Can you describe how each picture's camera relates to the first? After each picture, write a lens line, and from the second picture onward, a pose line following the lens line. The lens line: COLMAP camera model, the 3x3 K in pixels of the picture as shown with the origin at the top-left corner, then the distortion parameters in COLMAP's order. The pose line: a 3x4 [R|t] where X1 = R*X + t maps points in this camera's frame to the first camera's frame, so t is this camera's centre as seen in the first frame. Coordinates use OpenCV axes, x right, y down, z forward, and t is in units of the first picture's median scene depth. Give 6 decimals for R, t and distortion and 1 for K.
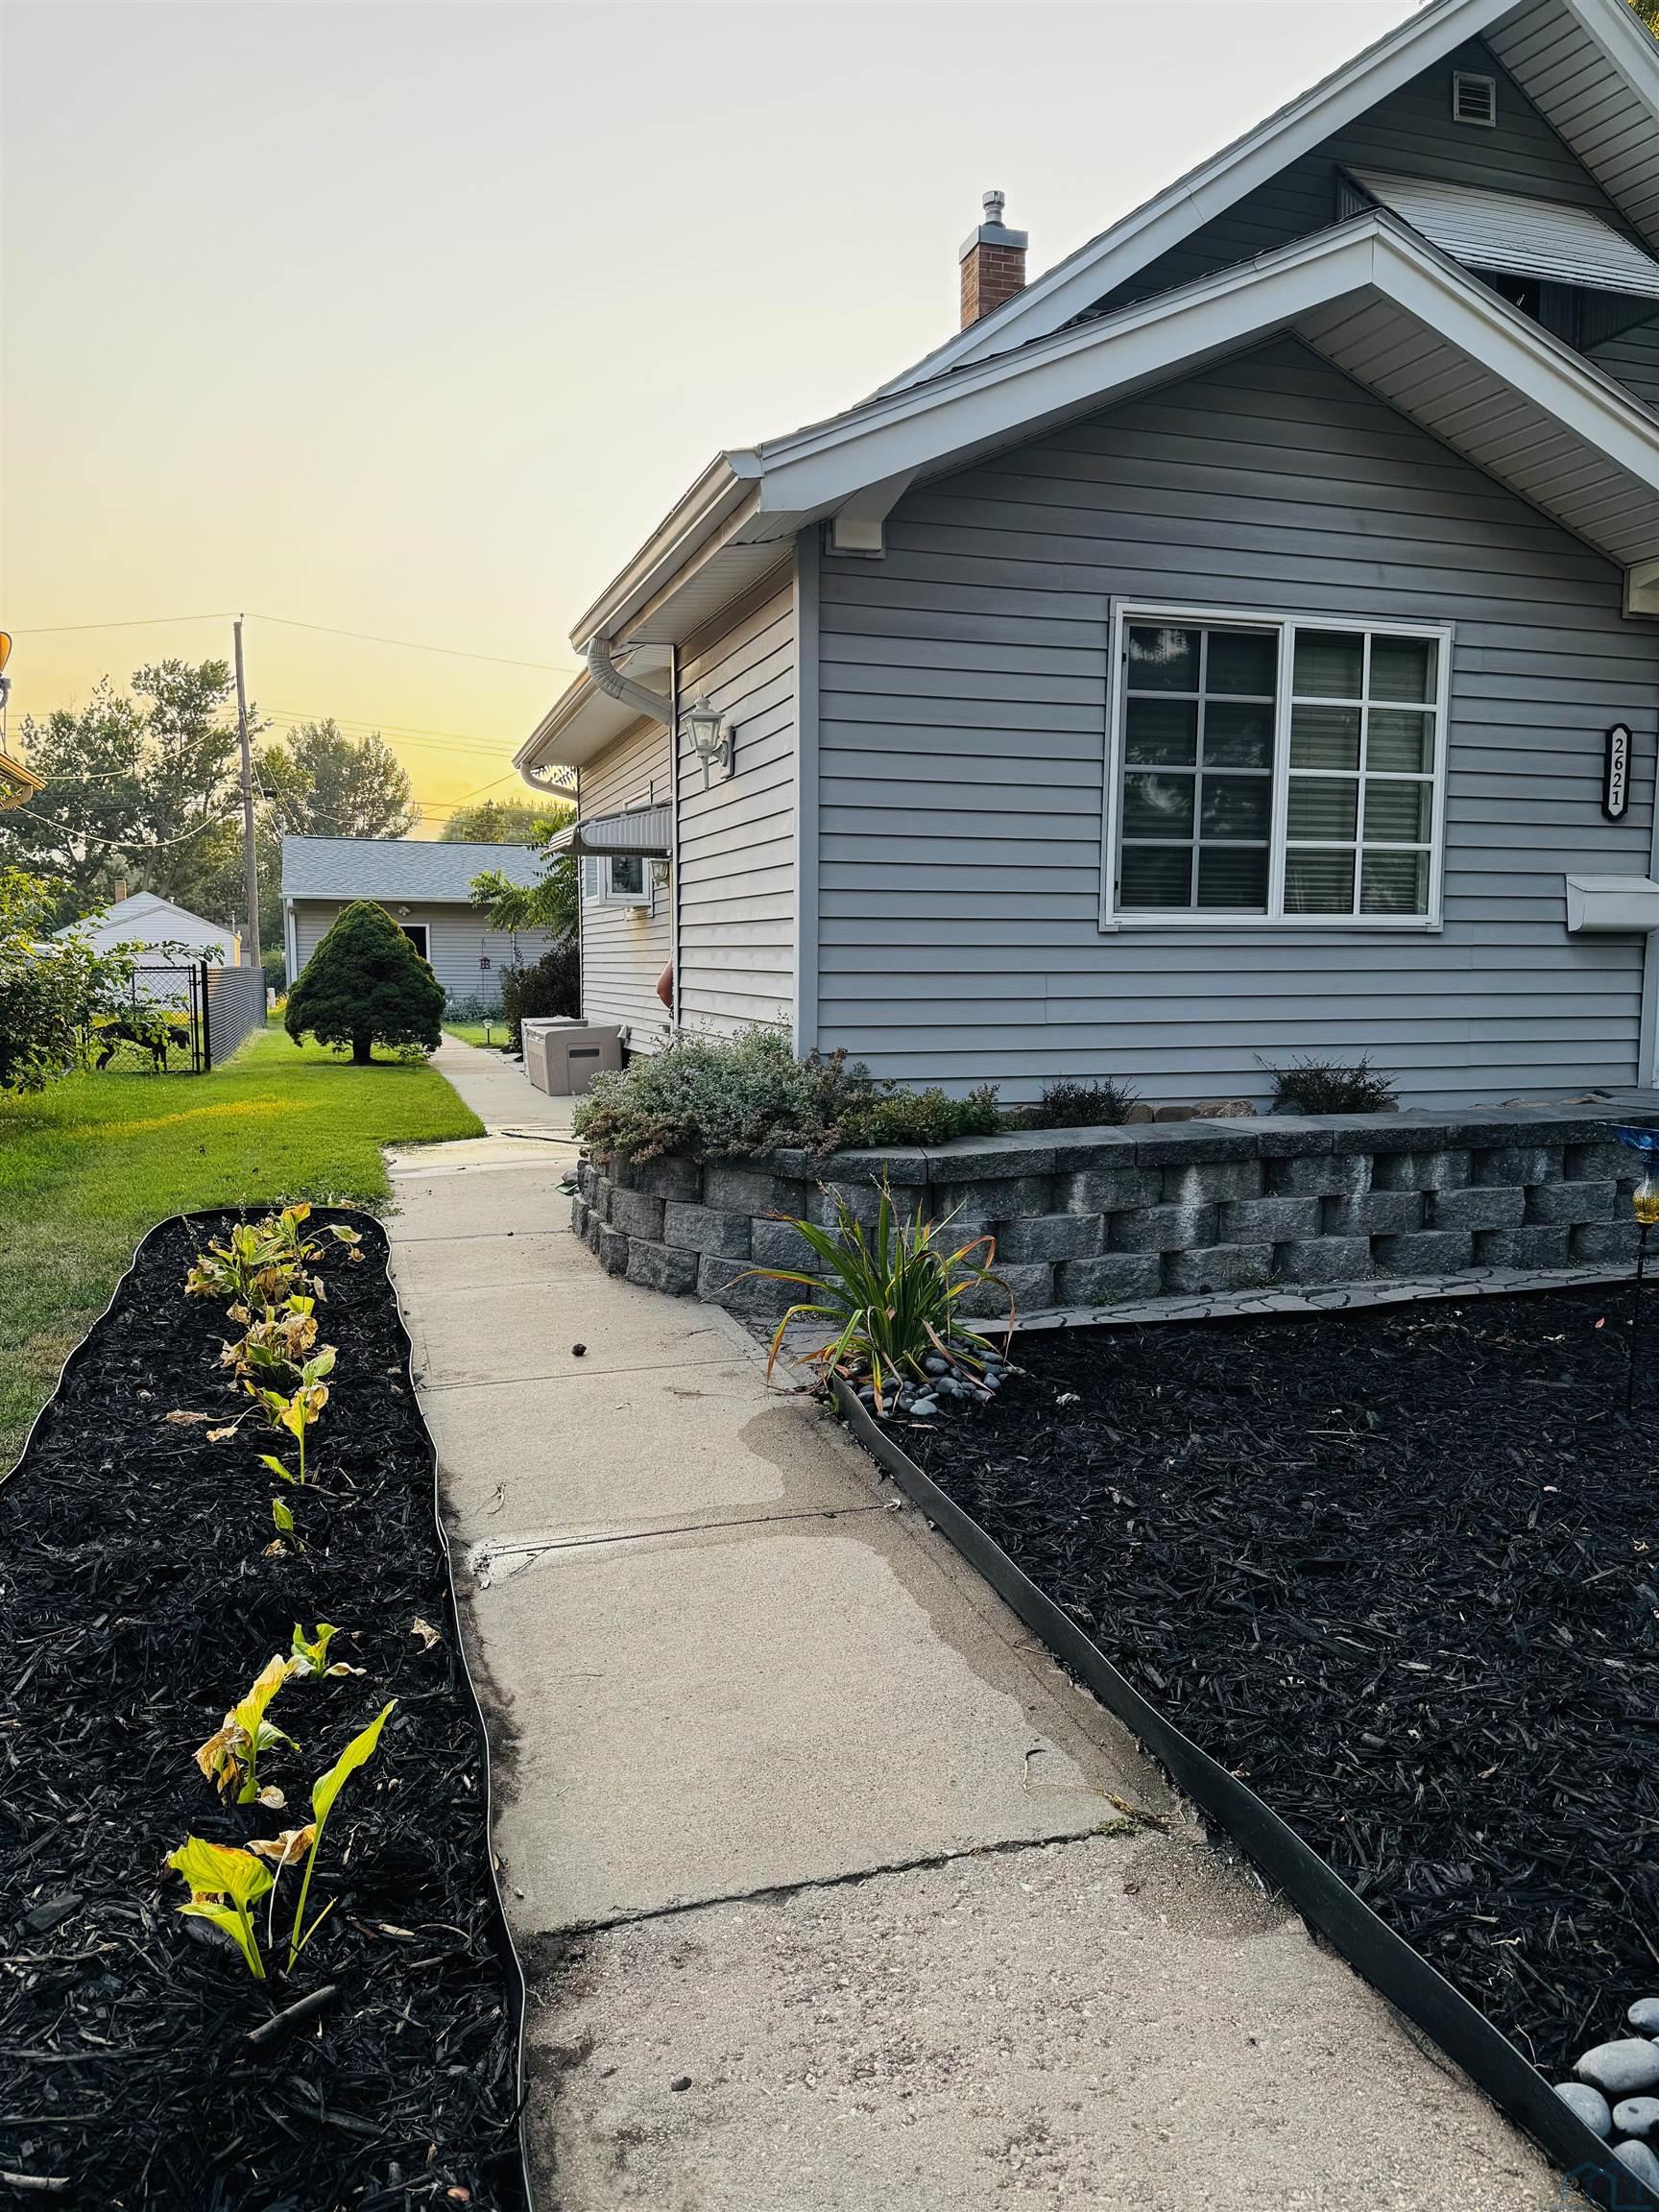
lens RADIAL K [[1586.6, 0, 829.6], [0, 1586.6, 1098.3], [0, 0, 1]] dist [0.025240, -0.008906]
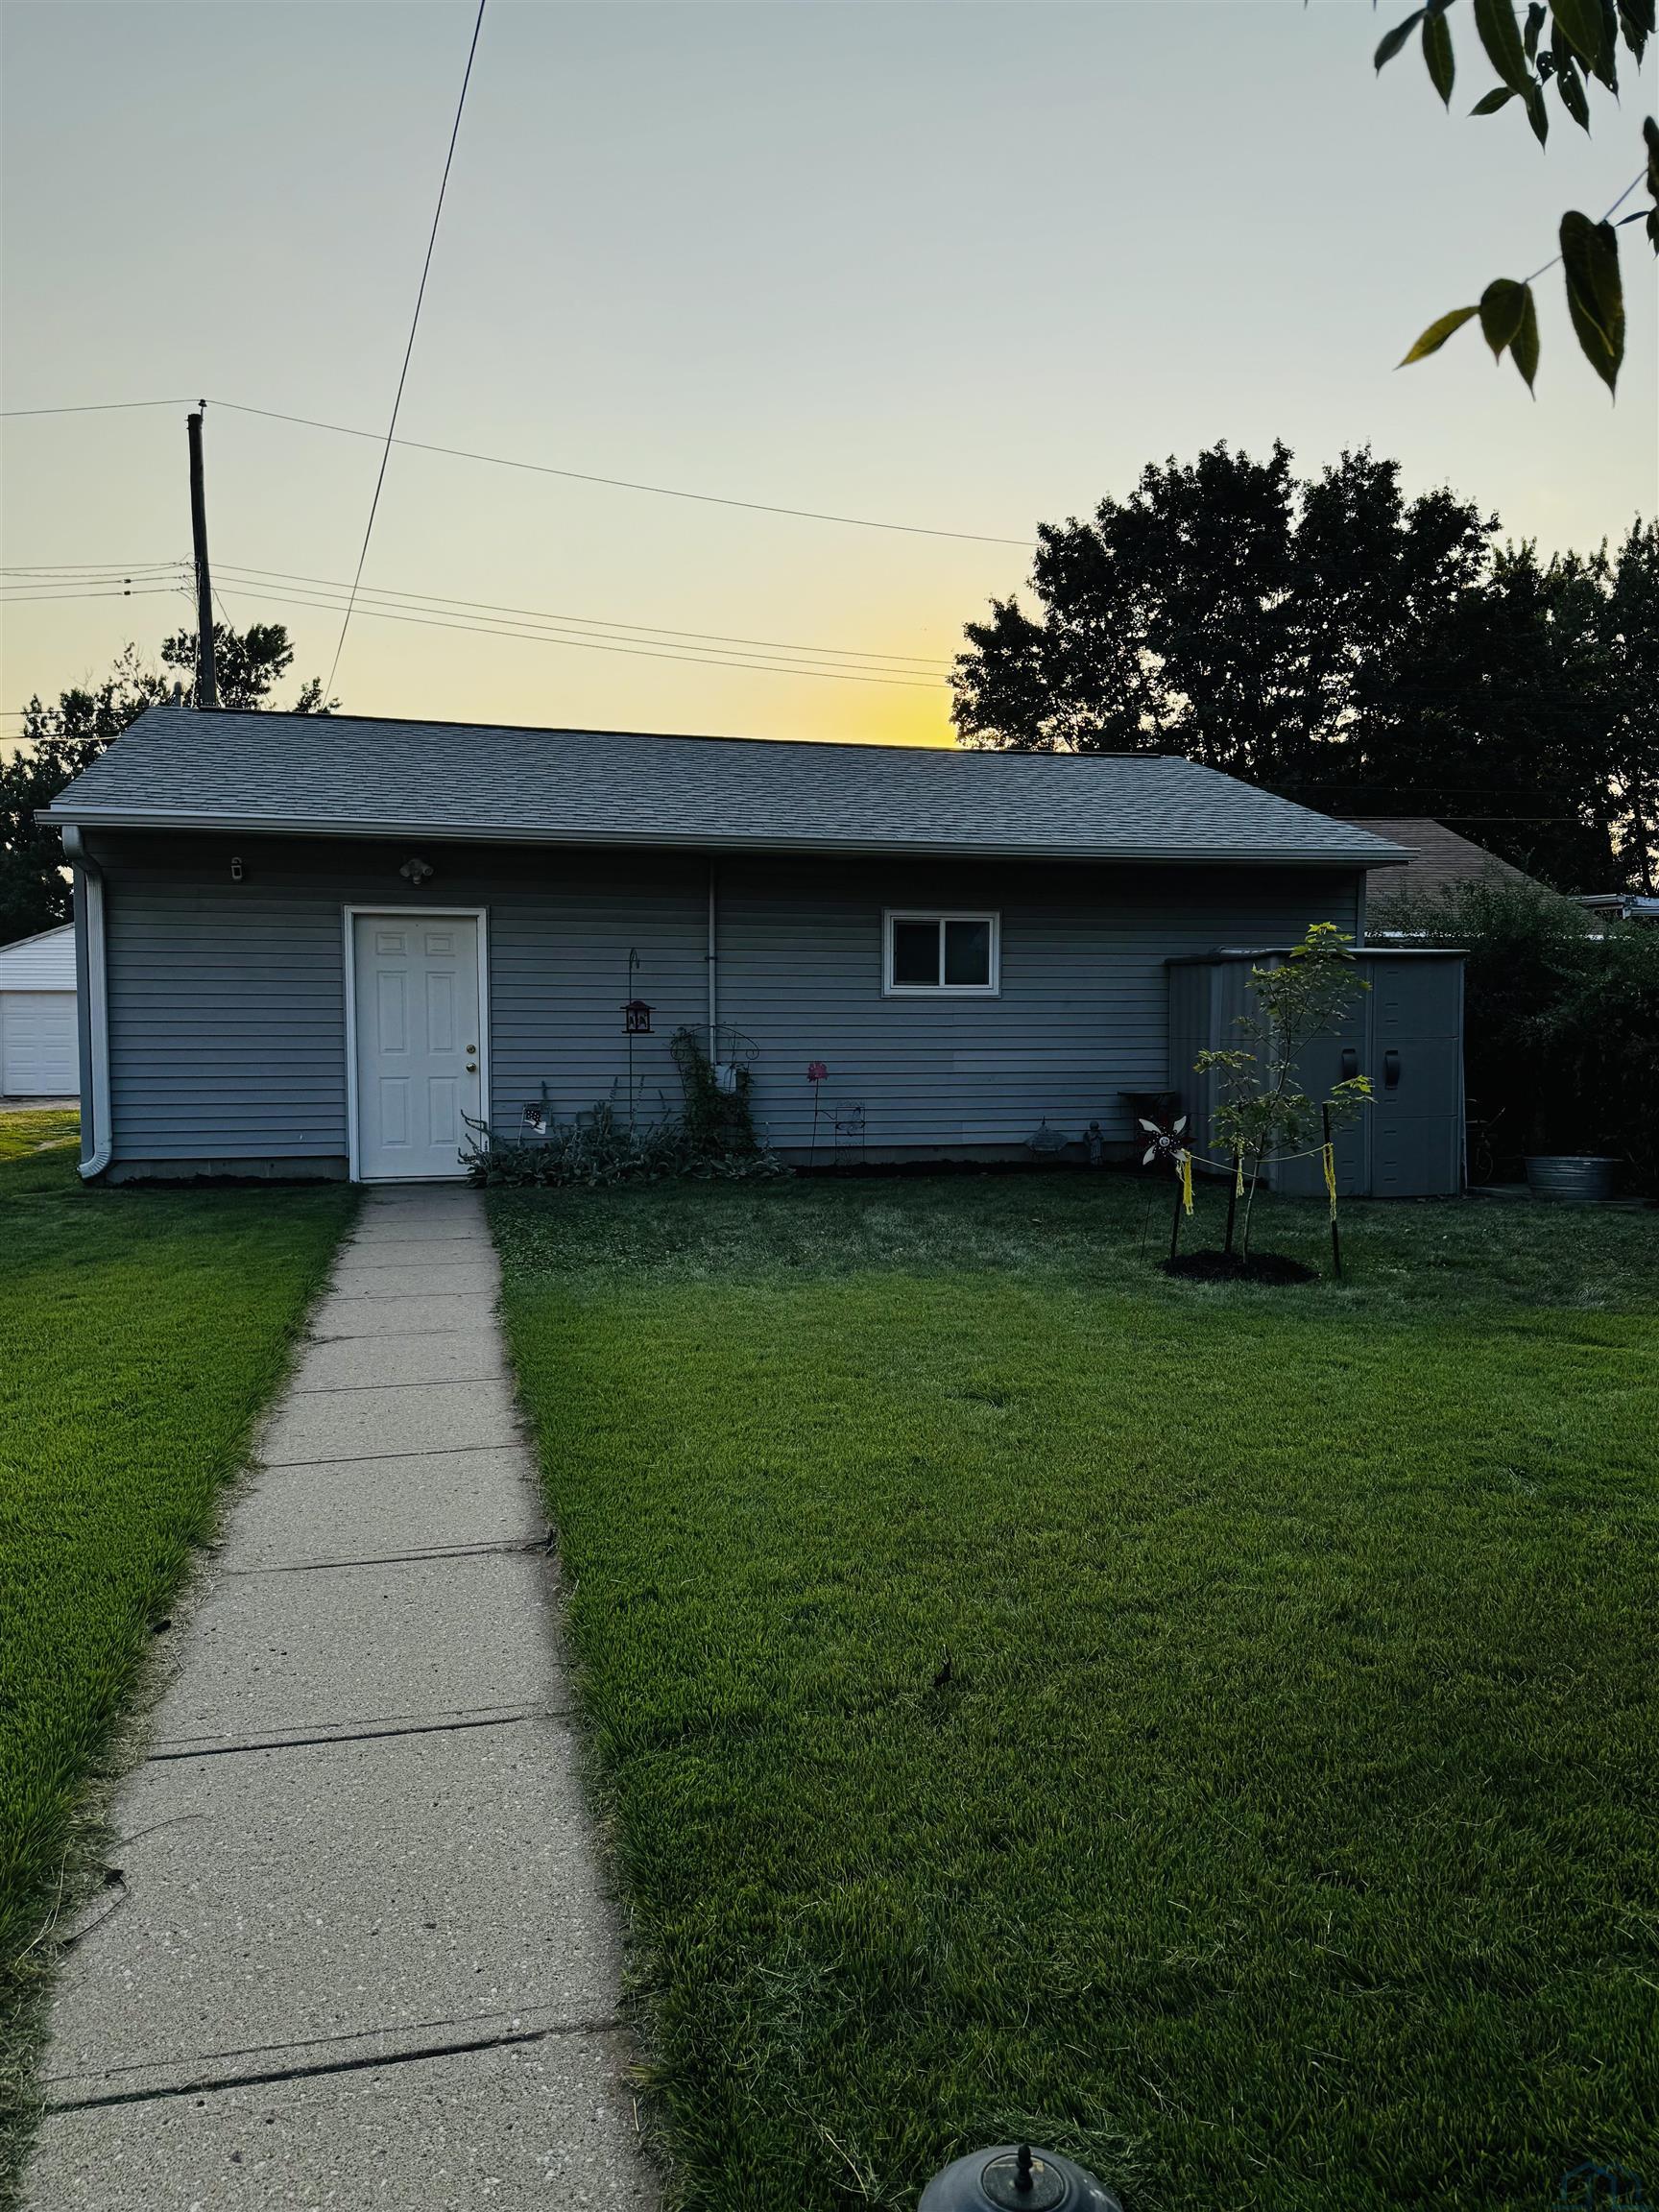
lens RADIAL K [[1586.6, 0, 829.6], [0, 1586.6, 1107.0], [0, 0, 1]] dist [0.025240, -0.008906]
pose [[0.997775, 0.003561, -0.066572, -0.153488], [-0.005012, 0.999753, -0.021642, -0.058268], [0.066479, 0.021927, 0.997547, 0.650383]]
